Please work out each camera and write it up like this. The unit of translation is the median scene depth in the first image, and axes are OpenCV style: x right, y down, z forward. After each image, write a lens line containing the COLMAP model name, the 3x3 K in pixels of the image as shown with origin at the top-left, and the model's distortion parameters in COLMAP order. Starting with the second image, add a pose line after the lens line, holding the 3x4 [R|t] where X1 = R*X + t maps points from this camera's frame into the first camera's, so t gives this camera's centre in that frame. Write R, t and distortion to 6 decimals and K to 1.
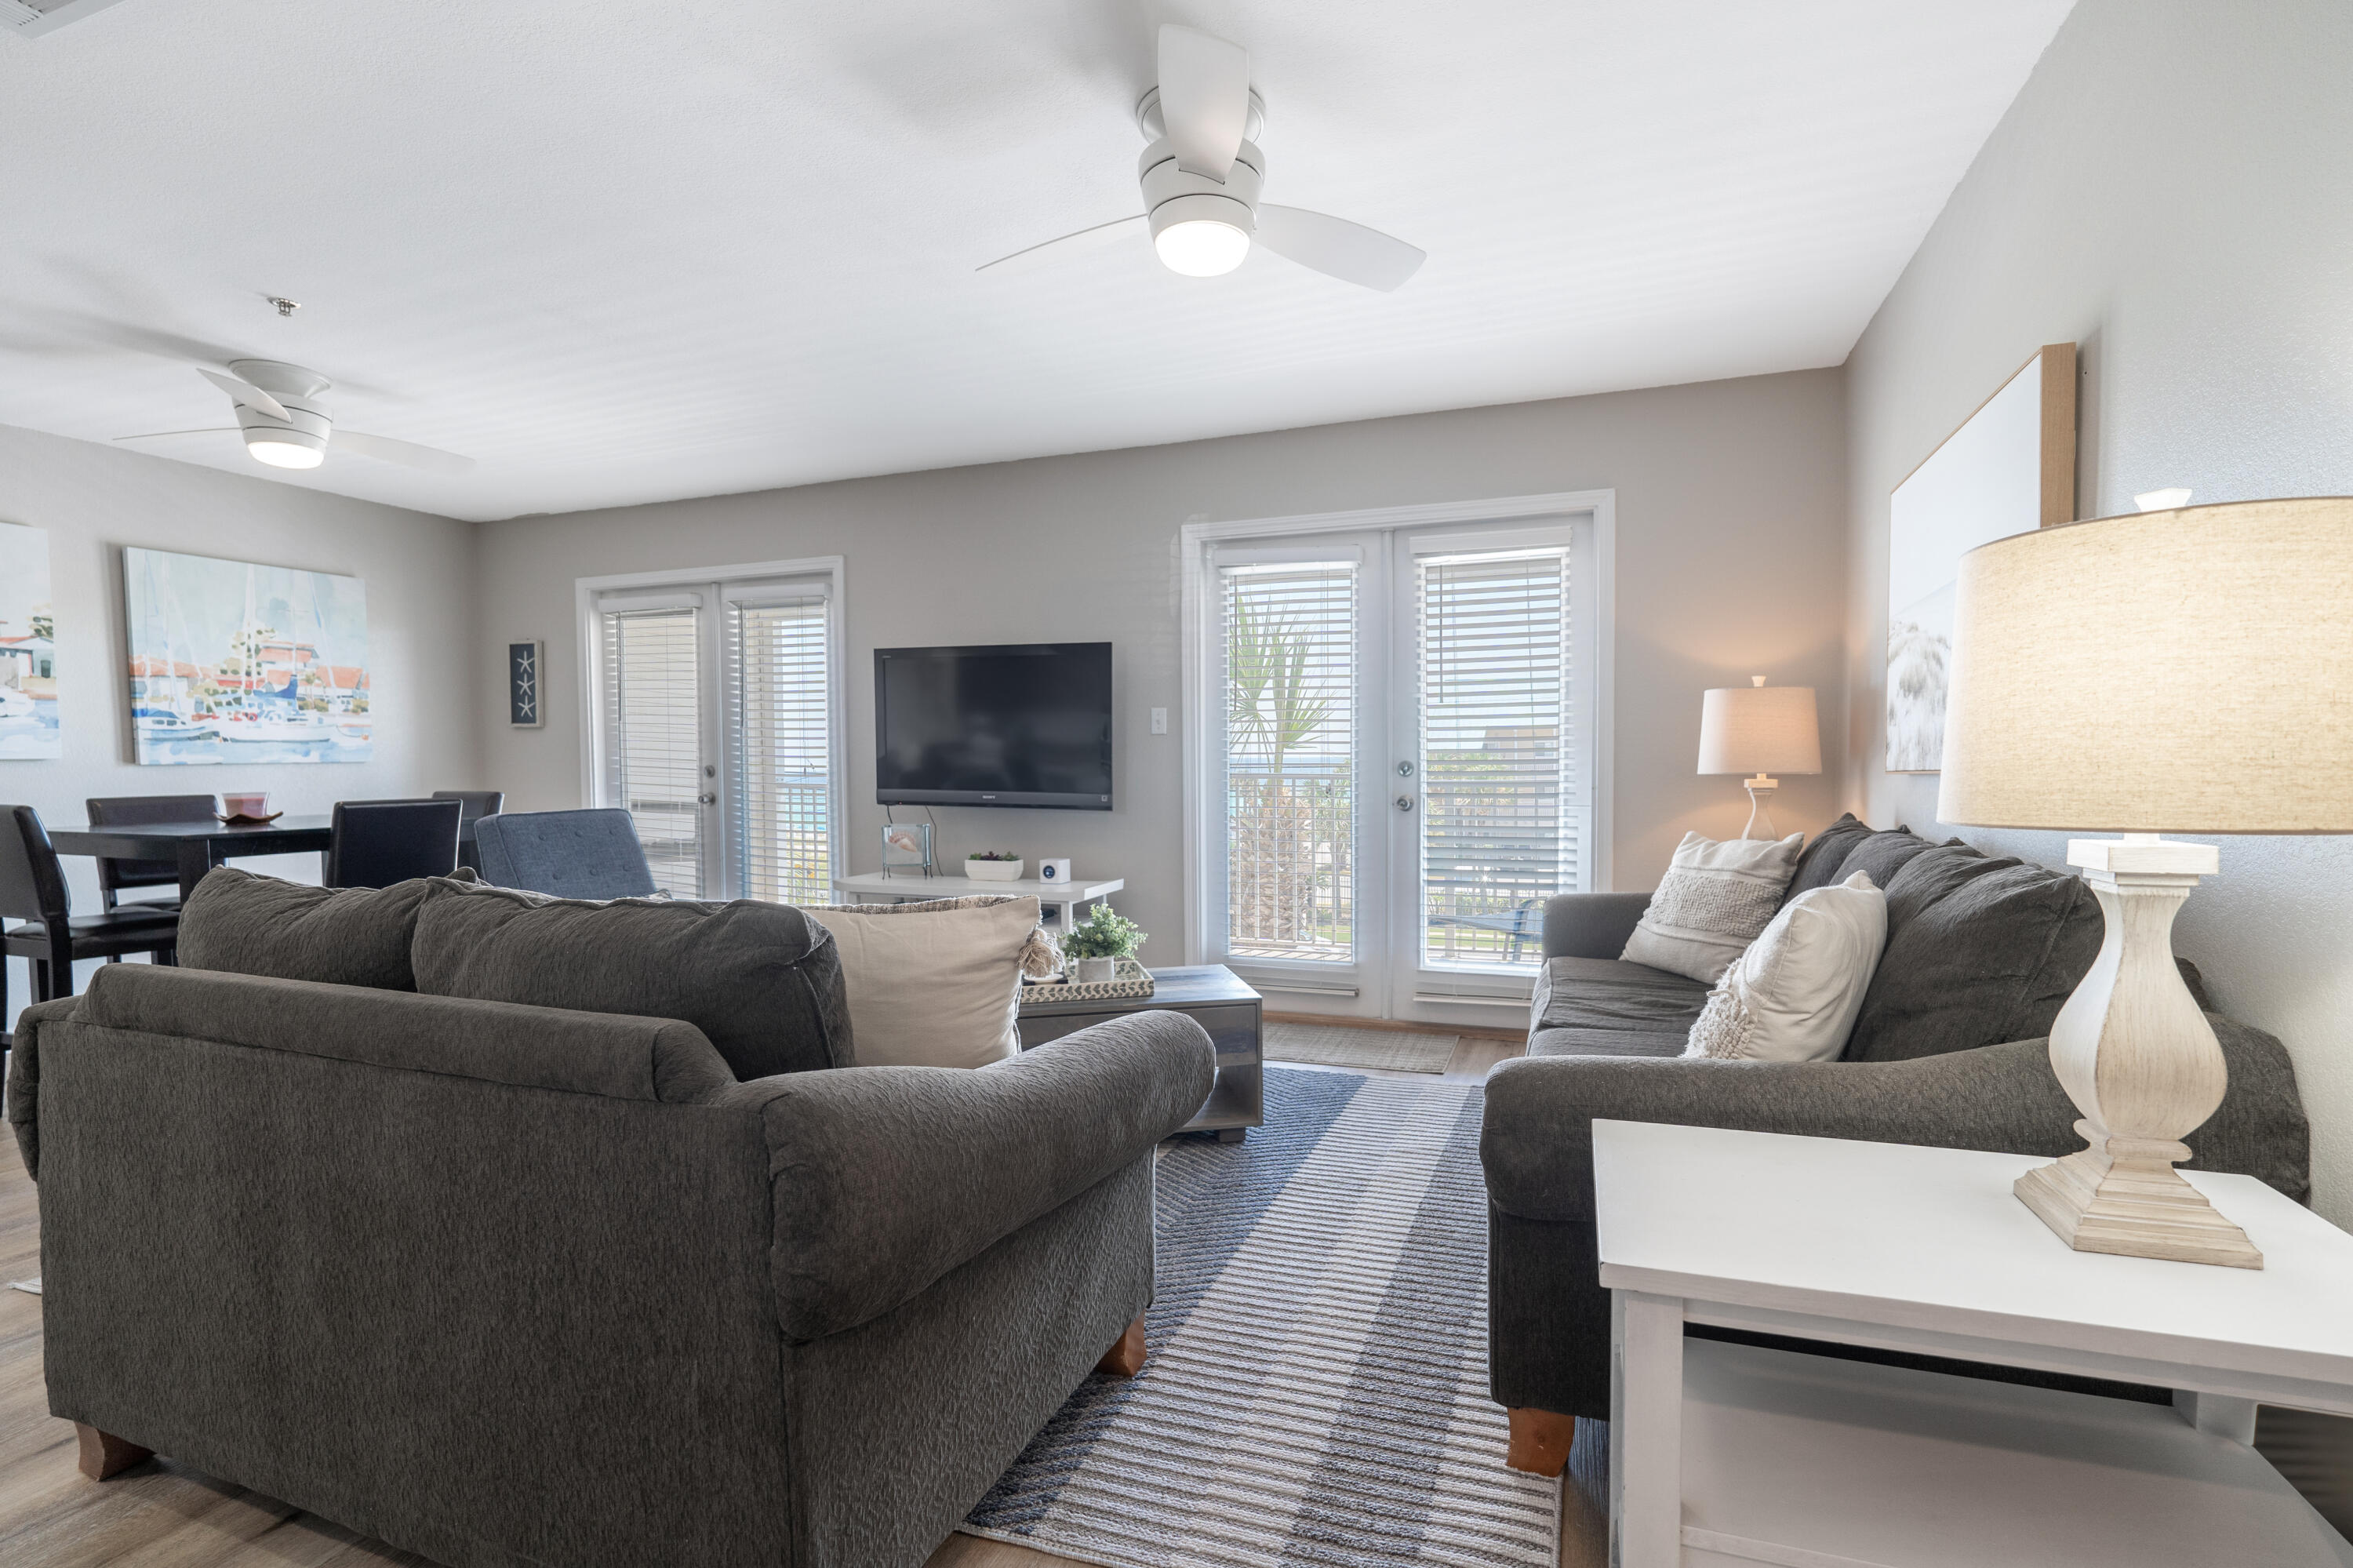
lens RADIAL K [[1050.8, 0, 1198.9], [0, 1050.8, 805.5], [0, 0, 1]] dist [-0.003651, -0.000832]
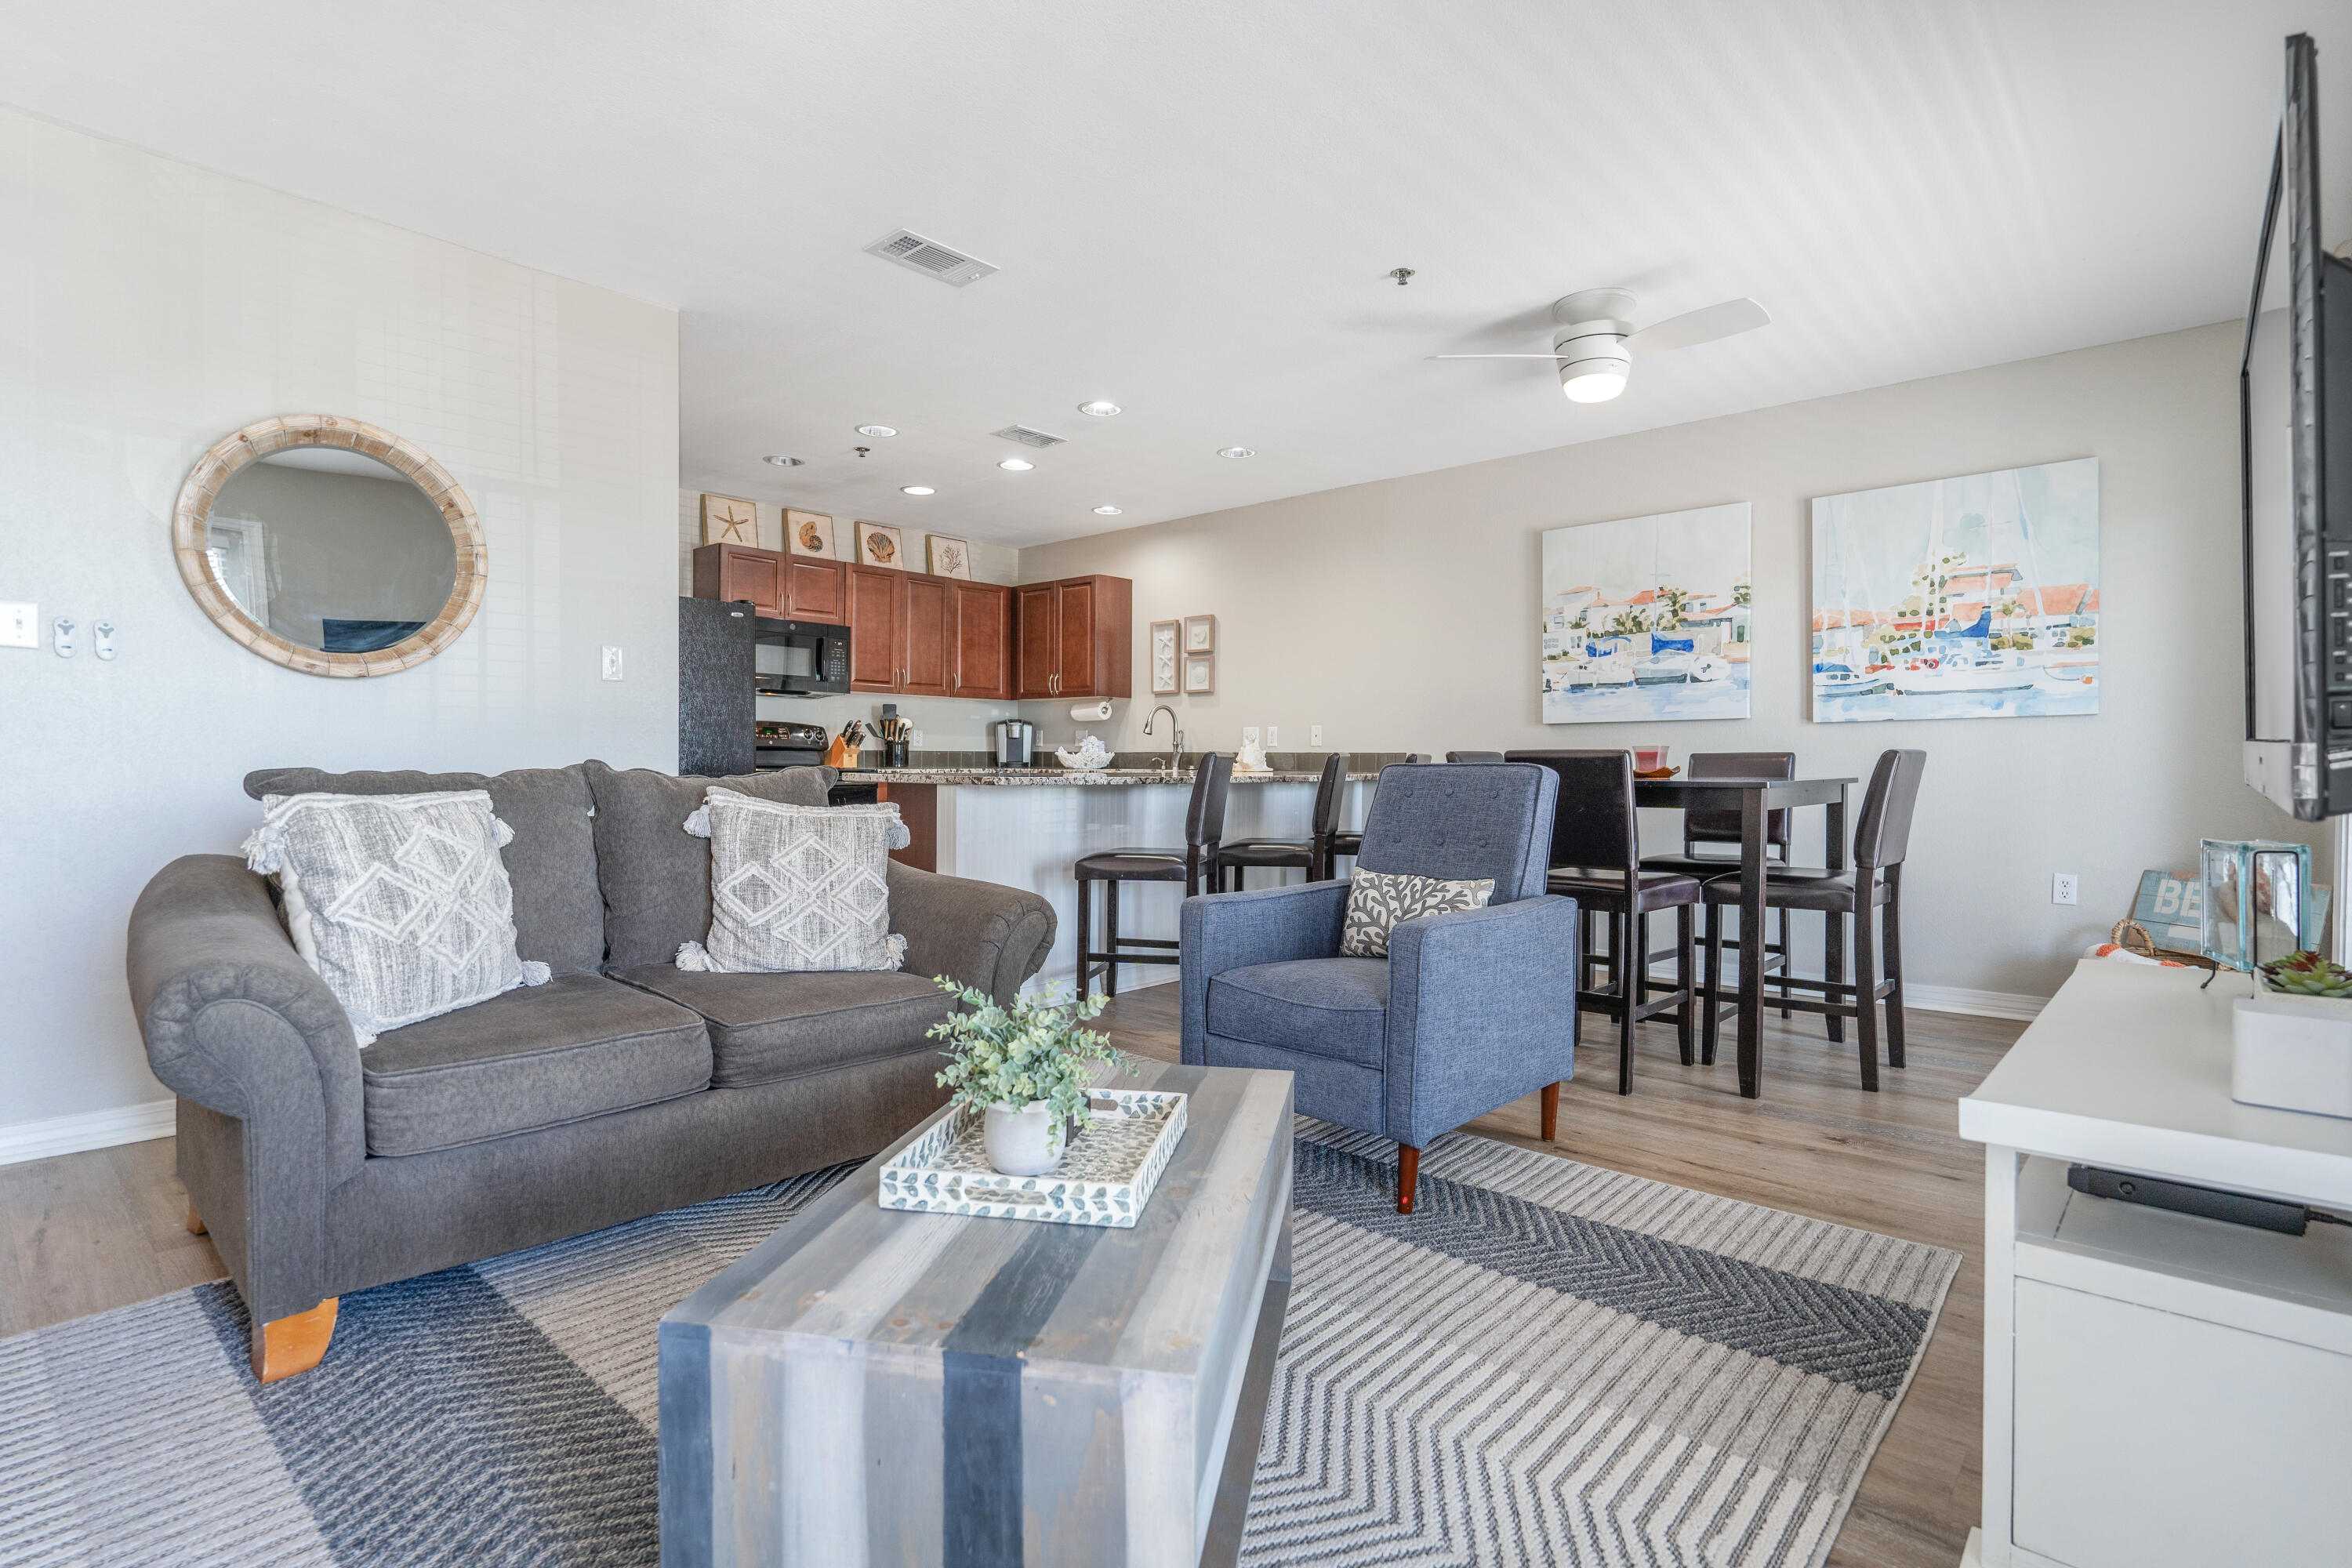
lens RADIAL K [[1143.0, 0, 1171.3], [0, 1143.0, 783.5], [0, 0, 1]] dist [-0.005338, 0.000575]
pose [[-0.385587, 0.024845, -0.922337, 0.178198], [-0.038090, 0.998357, 0.042817, -0.004862], [0.921885, 0.051641, -0.384007, 0.807929]]
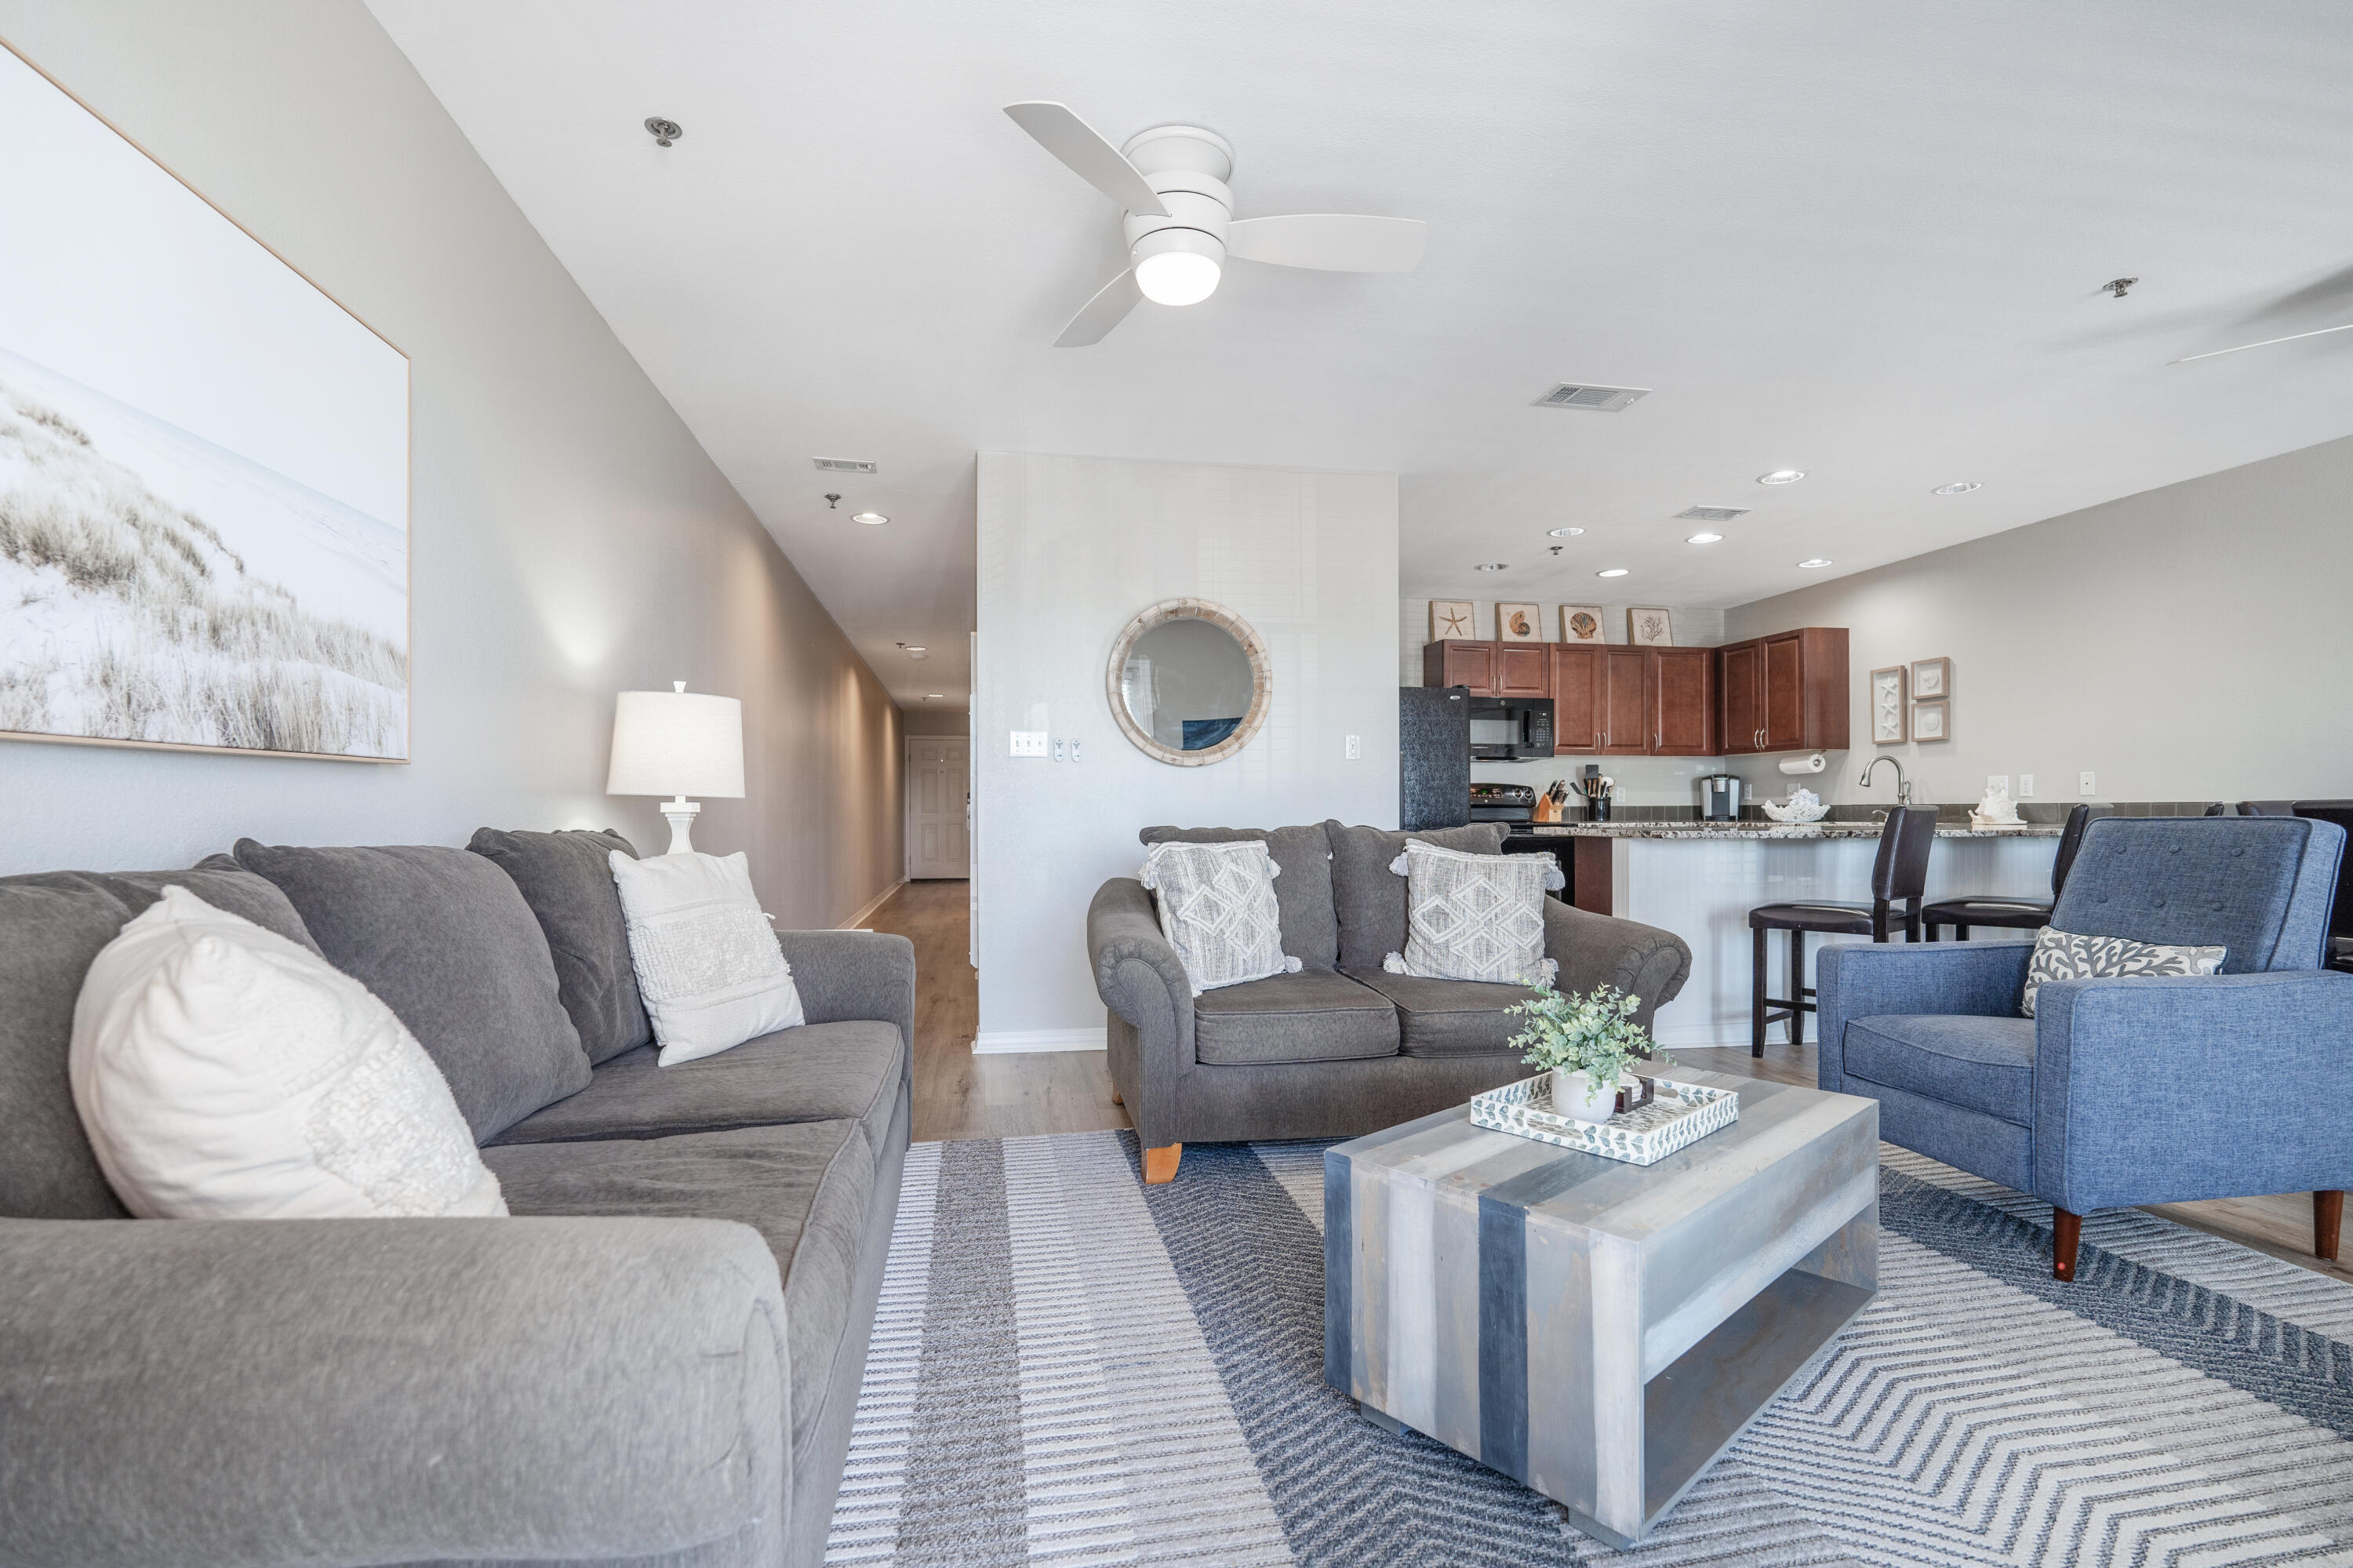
lens RADIAL K [[1050.8, 0, 1180.0], [0, 1050.8, 808.4], [0, 0, 1]] dist [-0.003651, -0.000832]
pose [[-0.863153, 0.009826, -0.504847, 0.231436], [-0.007849, 0.999429, 0.032872, -0.012527], [0.504882, 0.032336, -0.862583, 0.908694]]
